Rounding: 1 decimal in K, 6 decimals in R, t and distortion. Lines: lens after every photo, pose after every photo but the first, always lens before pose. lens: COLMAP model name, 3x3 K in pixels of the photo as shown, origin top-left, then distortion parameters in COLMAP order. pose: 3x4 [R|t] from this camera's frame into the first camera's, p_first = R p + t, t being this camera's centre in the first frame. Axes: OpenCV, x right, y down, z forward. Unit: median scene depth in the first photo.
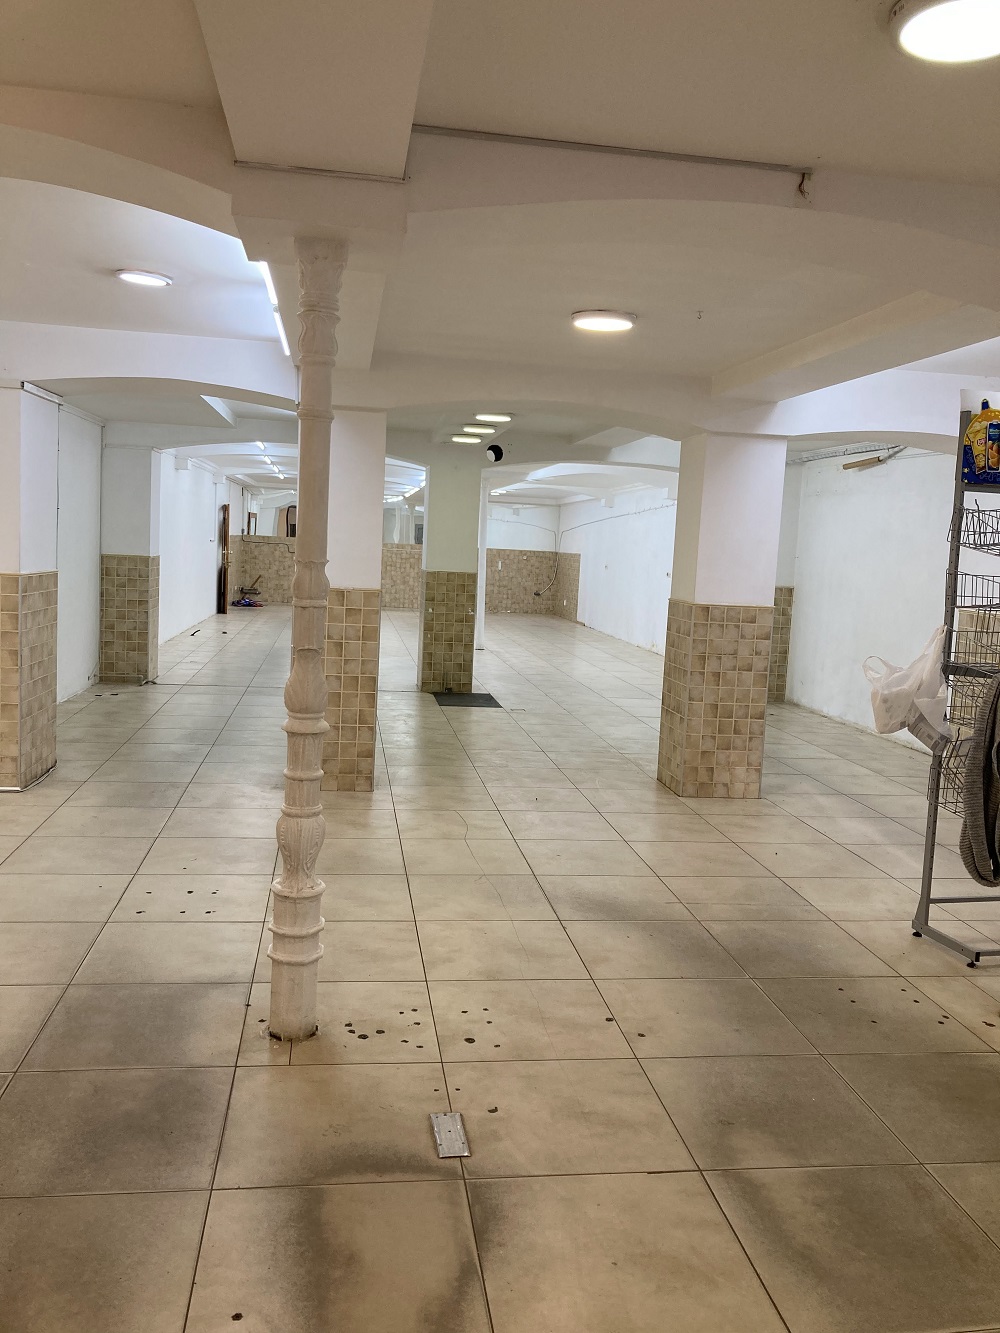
lens RADIAL K [[1103.6, 0, 508.6], [0, 1103.6, 667.0], [0, 0, 1]] dist [-0.001482, 0.005357]
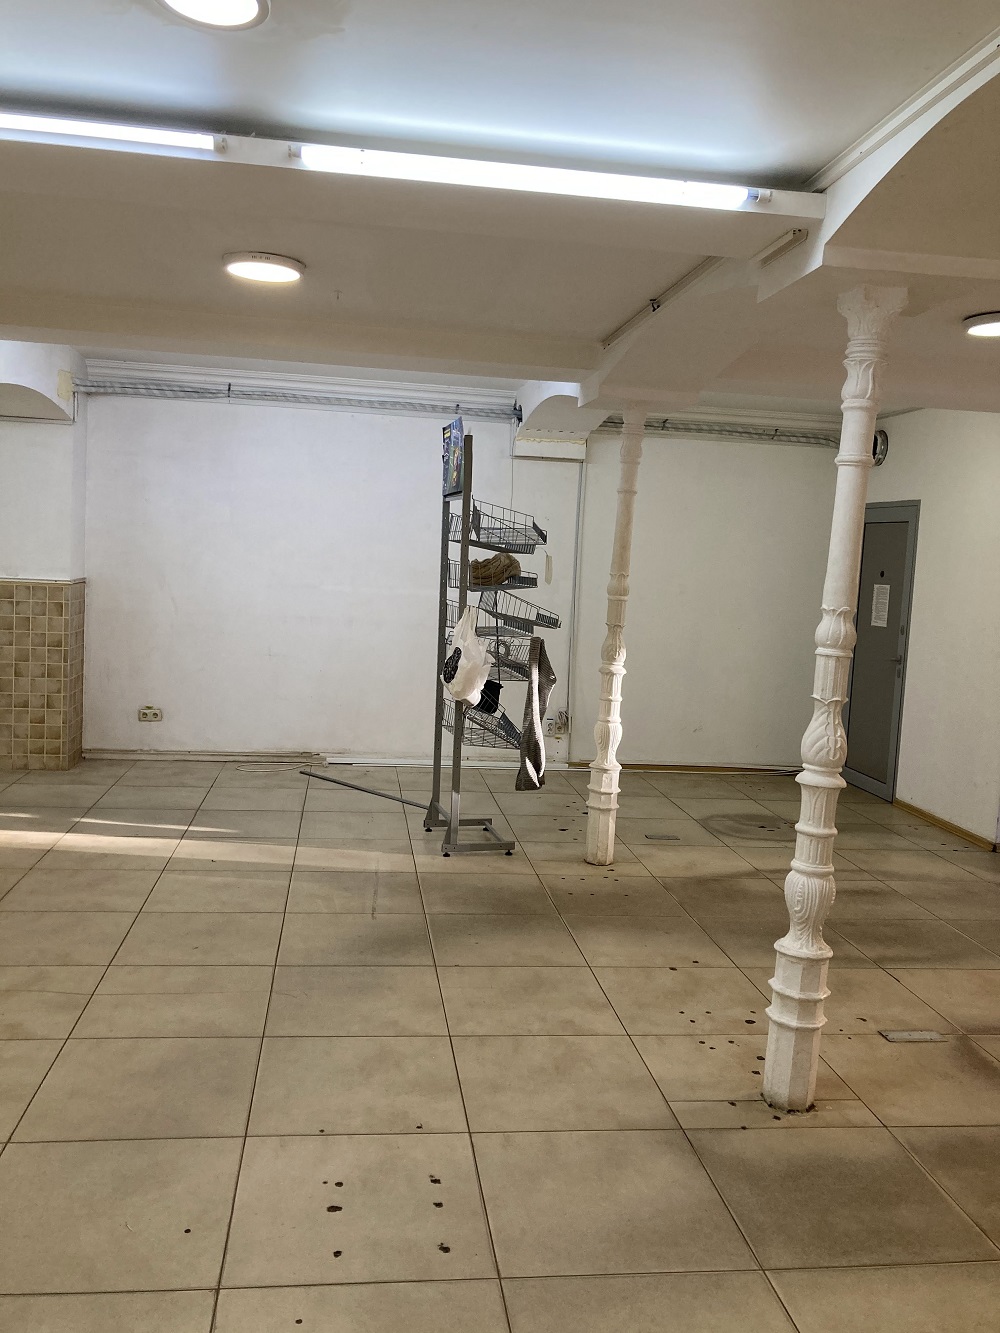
lens RADIAL K [[1103.6, 0, 498.9], [0, 1103.6, 667.0], [0, 0, 1]] dist [-0.001482, 0.005357]
pose [[0.023691, -0.158852, 0.987018, -0.903366], [0.065609, 0.985414, 0.157019, -0.170862], [-0.997564, 0.061038, 0.033767, 0.998794]]
